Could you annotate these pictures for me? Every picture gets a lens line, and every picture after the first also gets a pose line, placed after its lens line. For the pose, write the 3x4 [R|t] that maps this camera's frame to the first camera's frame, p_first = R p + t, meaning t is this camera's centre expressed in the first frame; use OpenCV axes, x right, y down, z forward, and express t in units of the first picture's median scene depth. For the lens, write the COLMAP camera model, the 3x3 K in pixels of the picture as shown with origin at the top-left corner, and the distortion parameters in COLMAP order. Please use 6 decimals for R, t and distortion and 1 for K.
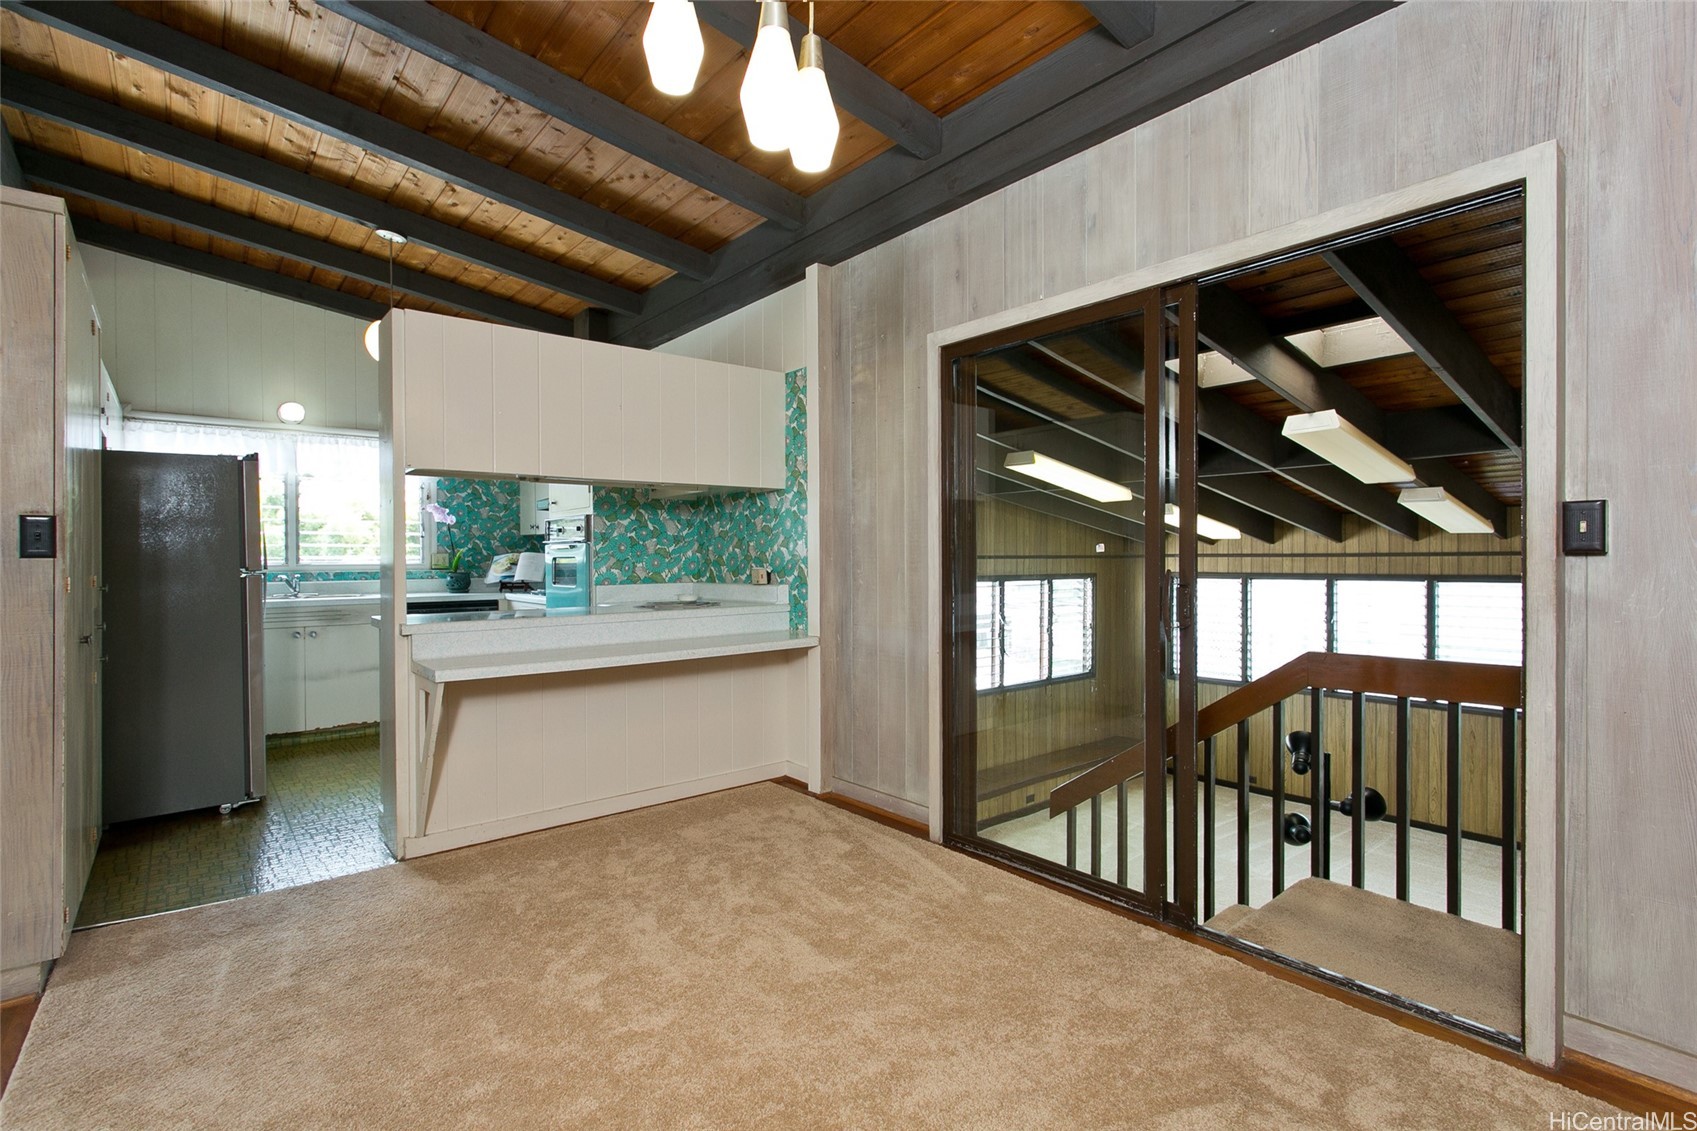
lens RADIAL K [[804.5, 0, 846.3], [0, 804.5, 562.6], [0, 0, 1]] dist [0.021959, -0.000184]
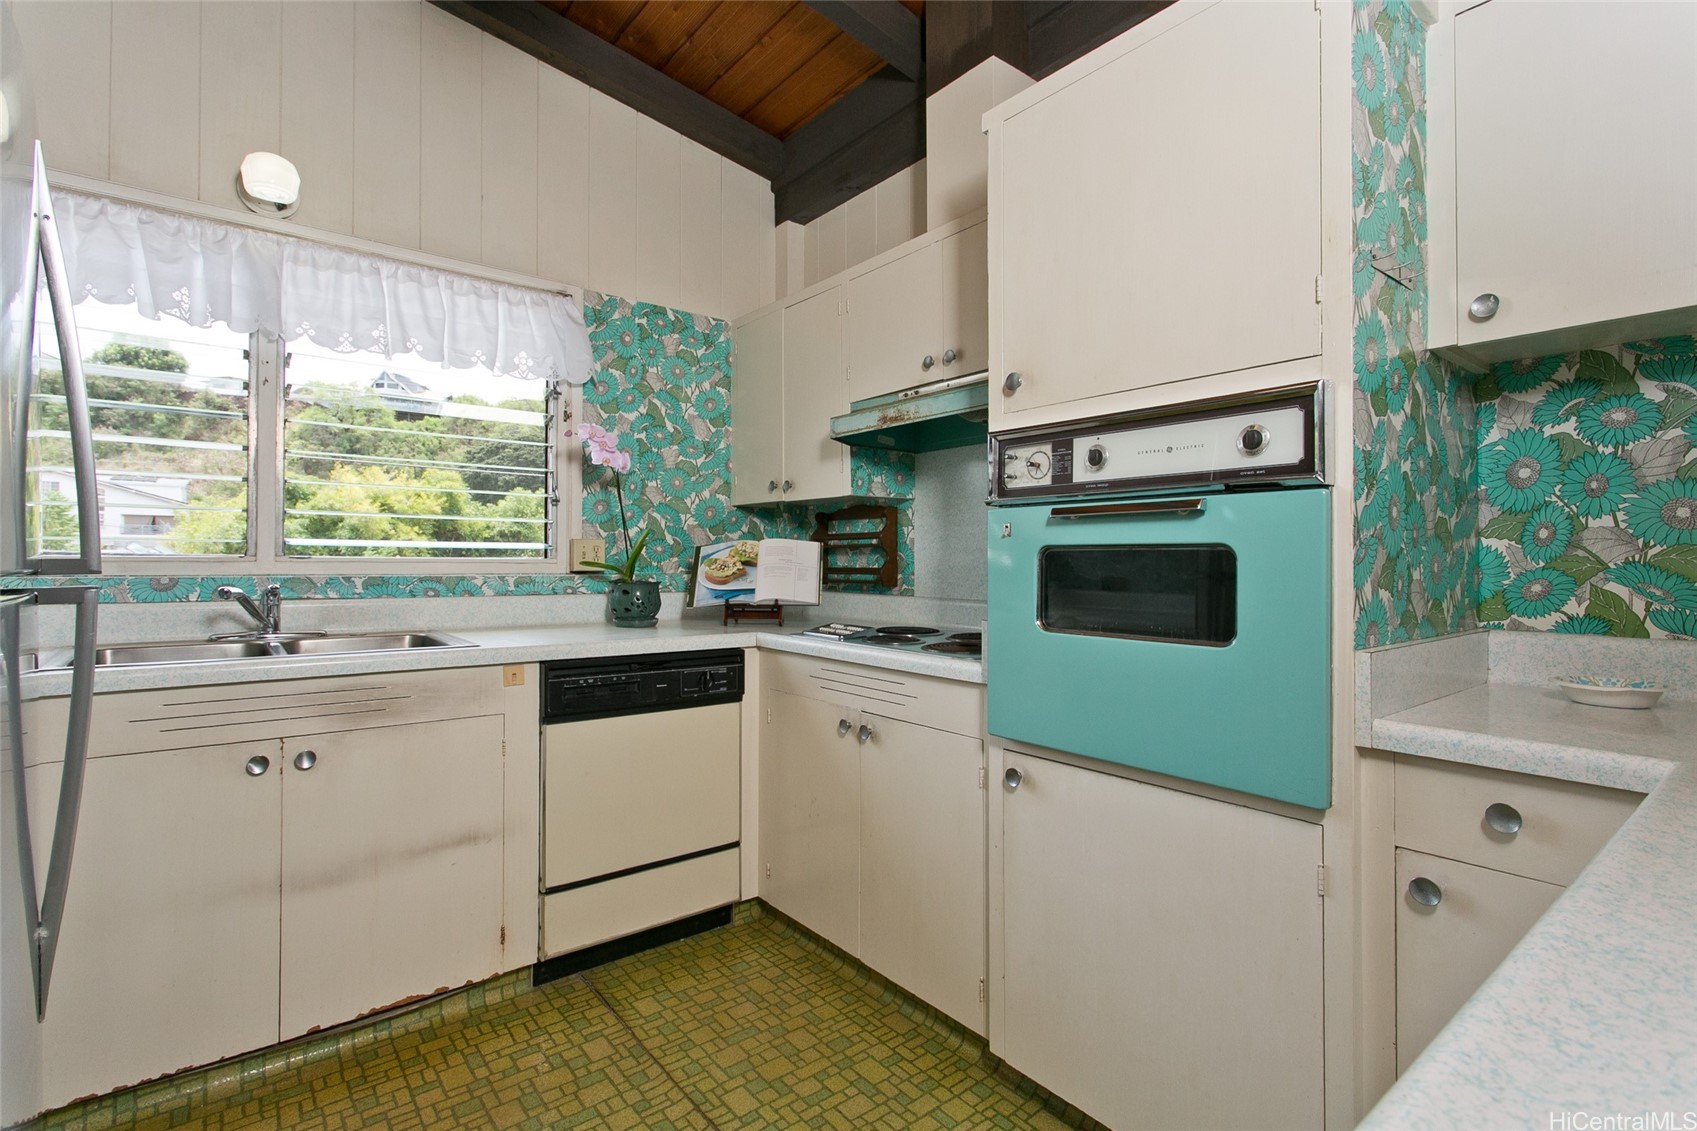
lens RADIAL K [[804.5, 0, 846.3], [0, 804.5, 562.6], [0, 0, 1]] dist [0.021959, -0.000184]
pose [[0.999863, 0.015199, -0.006506, -0.353055], [-0.015248, 0.999855, -0.007536, 0.003763], [0.006391, 0.007634, 0.999950, 0.542567]]
